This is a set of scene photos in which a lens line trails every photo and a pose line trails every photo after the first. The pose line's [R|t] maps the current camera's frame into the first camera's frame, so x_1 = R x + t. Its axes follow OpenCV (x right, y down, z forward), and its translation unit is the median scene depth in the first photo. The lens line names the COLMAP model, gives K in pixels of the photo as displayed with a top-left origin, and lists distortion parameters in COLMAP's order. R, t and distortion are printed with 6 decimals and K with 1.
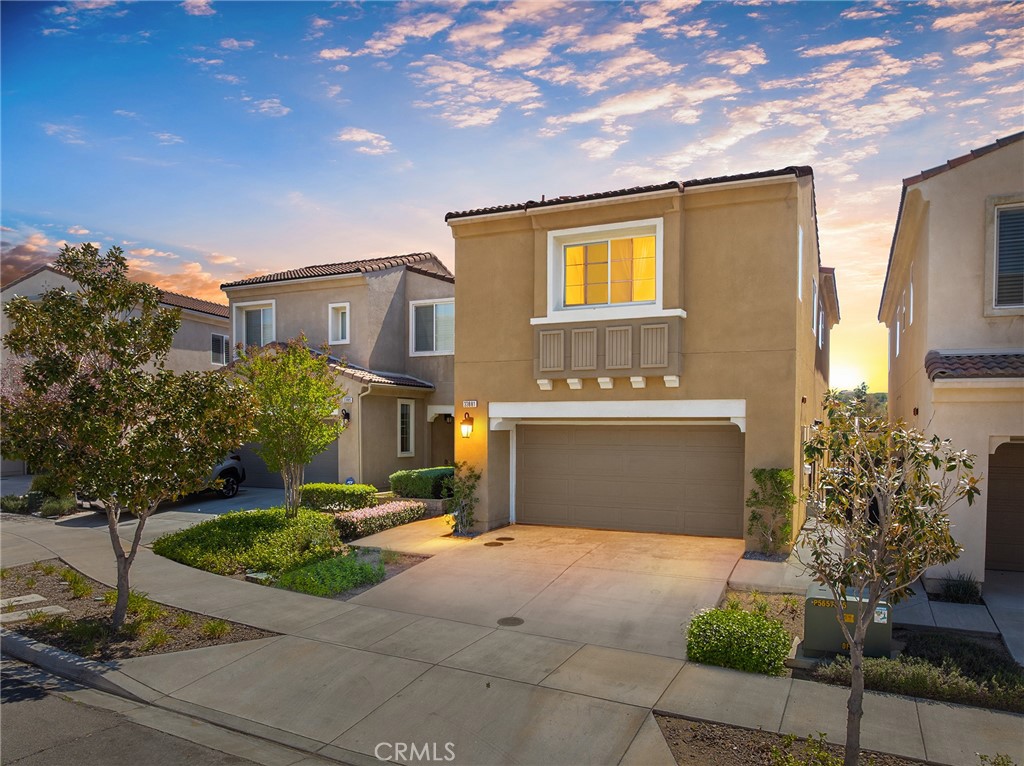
lens RADIAL K [[728.8, 0, 514.2], [0, 728.8, 456.3], [0, 0, 1]] dist [-0.026431, -0.002900]
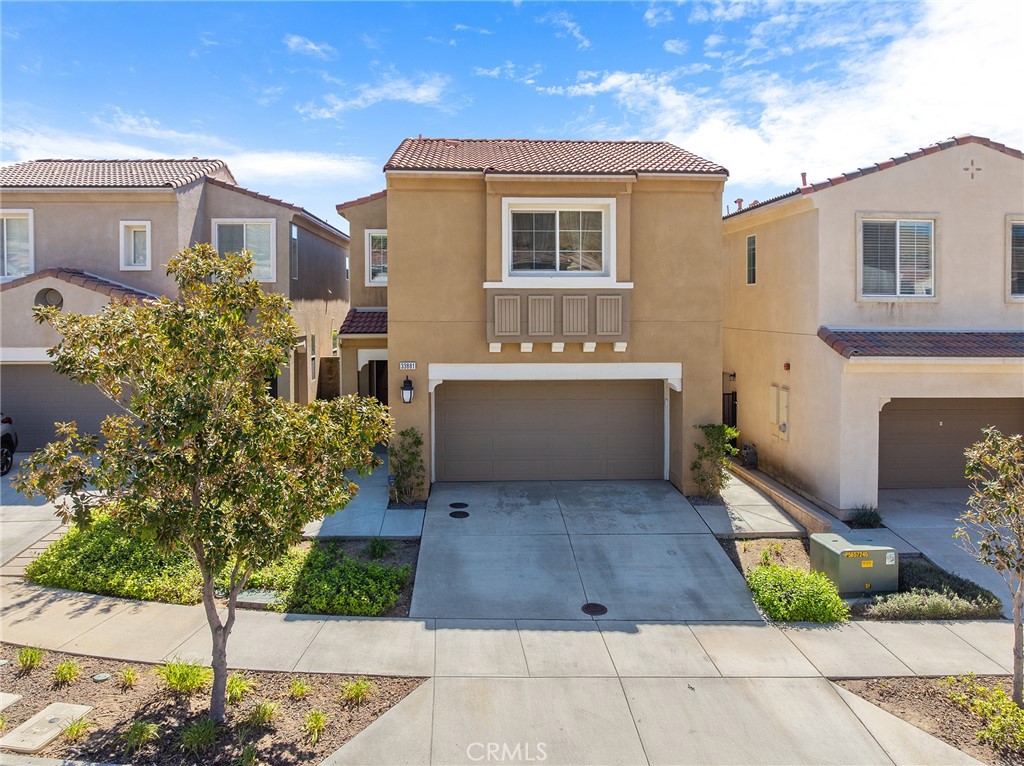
lens RADIAL K [[755.5, 0, 511.5], [0, 755.5, 325.2], [0, 0, 1]] dist [-0.028540, 0.005301]
pose [[0.880405, -0.016030, 0.473952, -0.465284], [0.021345, 0.999755, -0.005836, -0.132610], [-0.473743, 0.015255, 0.880531, 0.078110]]
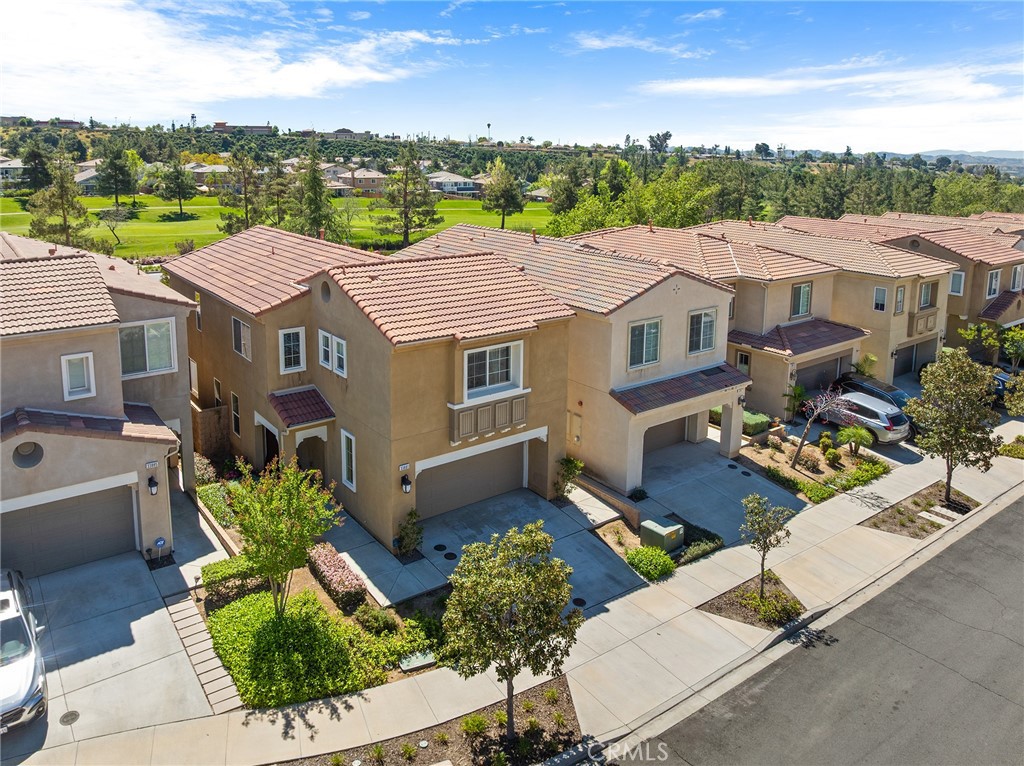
lens RADIAL K [[760.1, 0, 500.4], [0, 760.1, 256.4], [0, 0, 1]] dist [-0.023767, -0.004246]
pose [[0.463648, -0.129026, 0.876575, -1.370025], [0.025514, 0.990874, 0.132356, -0.756006], [-0.885652, -0.039001, 0.462708, 0.208394]]
